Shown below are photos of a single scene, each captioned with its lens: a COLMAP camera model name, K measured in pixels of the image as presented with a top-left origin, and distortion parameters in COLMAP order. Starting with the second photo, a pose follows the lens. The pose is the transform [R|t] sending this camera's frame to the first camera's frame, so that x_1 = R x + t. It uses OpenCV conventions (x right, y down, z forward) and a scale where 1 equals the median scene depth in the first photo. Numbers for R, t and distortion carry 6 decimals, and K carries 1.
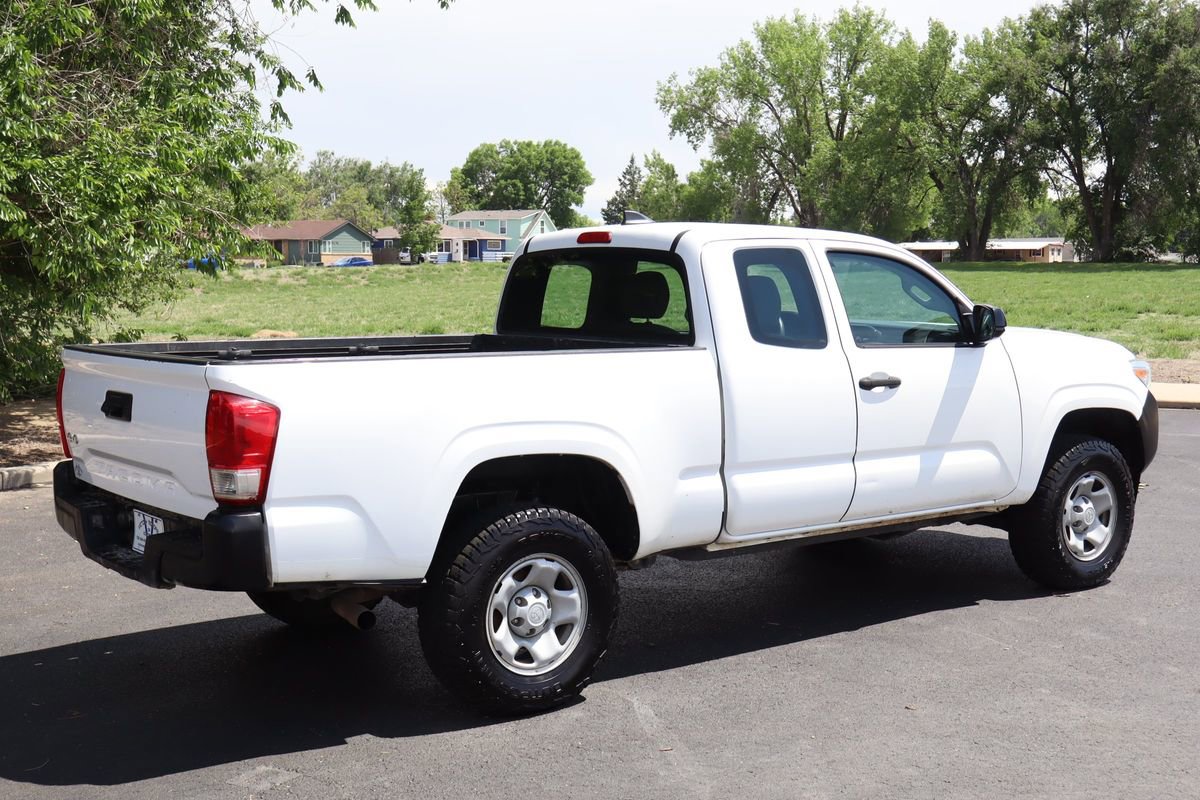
lens RADIAL K [[1474.9, 0, 610.4], [0, 1474.9, 393.8], [0, 0, 1]] dist [-0.013046, 0.000000]
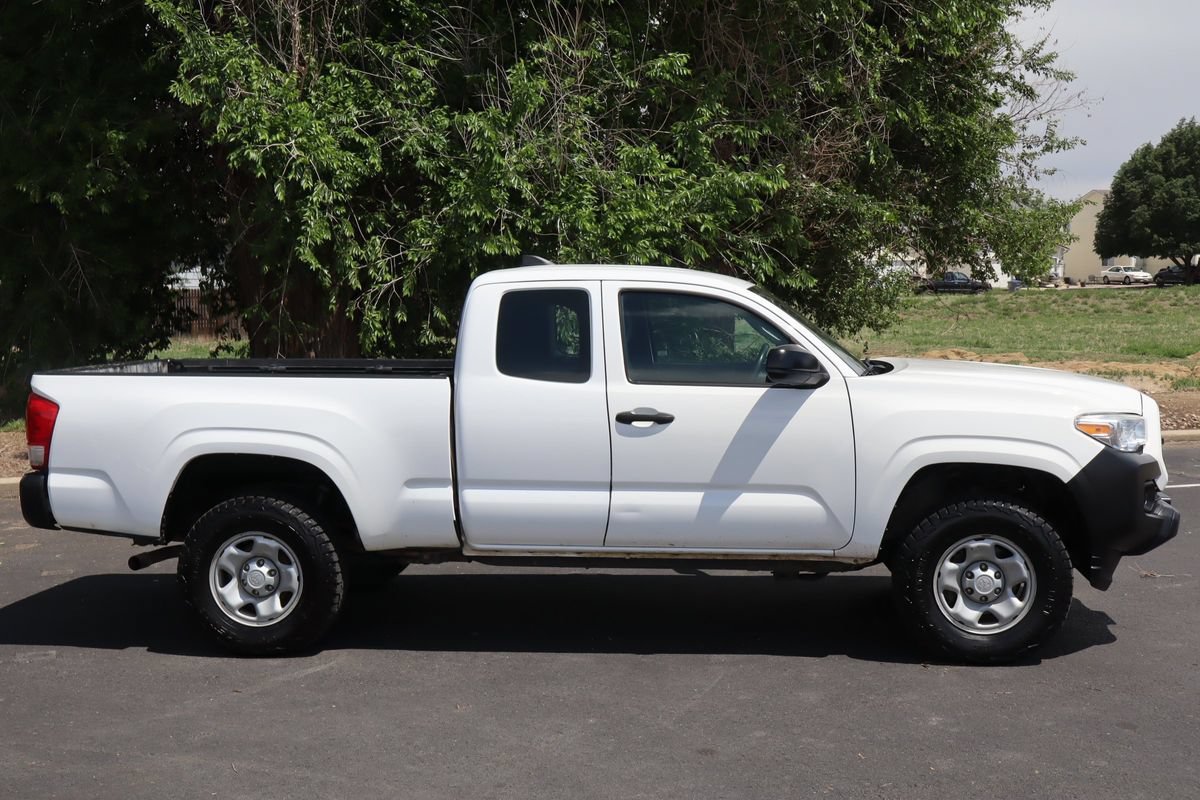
lens RADIAL K [[1772.5, 0, 591.6], [0, 1772.5, 352.8], [0, 0, 1]] dist [0.000135, 0.000000]
pose [[0.731236, 0.052107, -0.680131, 0.891057], [-0.049500, 0.998503, 0.023279, -0.071272], [0.680326, 0.016644, 0.732721, 0.055387]]
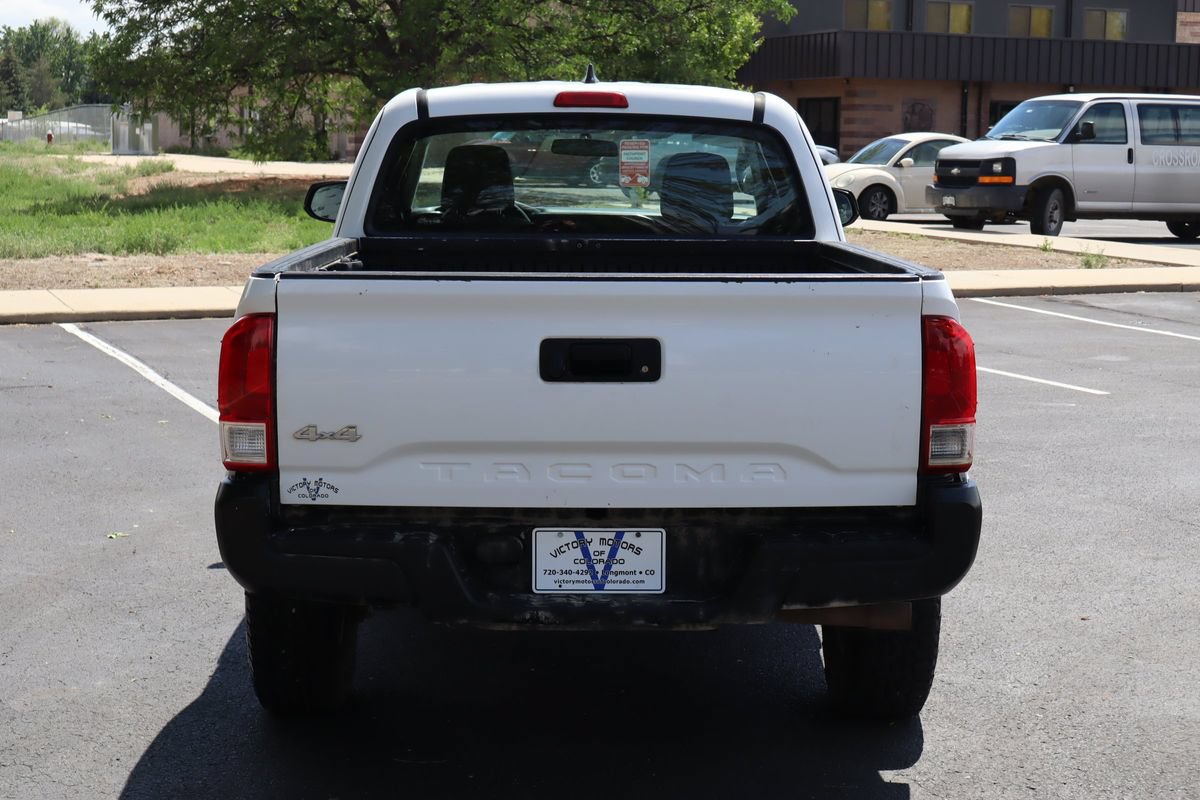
lens RADIAL K [[2046.4, 0, 589.3], [0, 2046.4, 402.5], [0, 0, 1]] dist [0.007850, 0.000000]
pose [[0.591021, -0.092740, 0.801307, -0.766197], [0.057670, 0.995685, 0.072700, -0.027316], [-0.804592, 0.003244, 0.593819, 0.362773]]
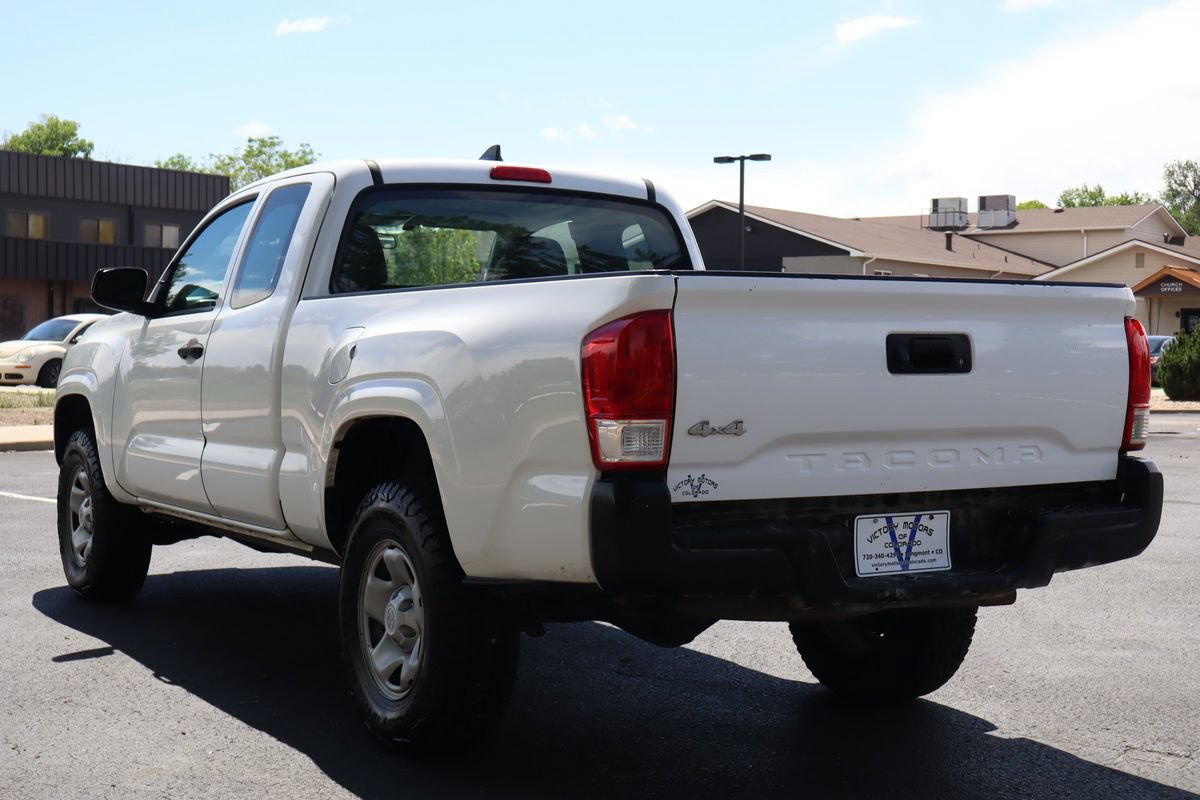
lens RADIAL K [[1772.5, 0, 597.6], [0, 1772.5, 395.4], [0, 0, 1]] dist [0.000135, 0.000000]
pose [[0.107189, -0.019630, 0.994045, -0.868869], [0.079729, 0.996755, 0.011086, 0.004726], [-0.991037, 0.078066, 0.108407, 0.789719]]
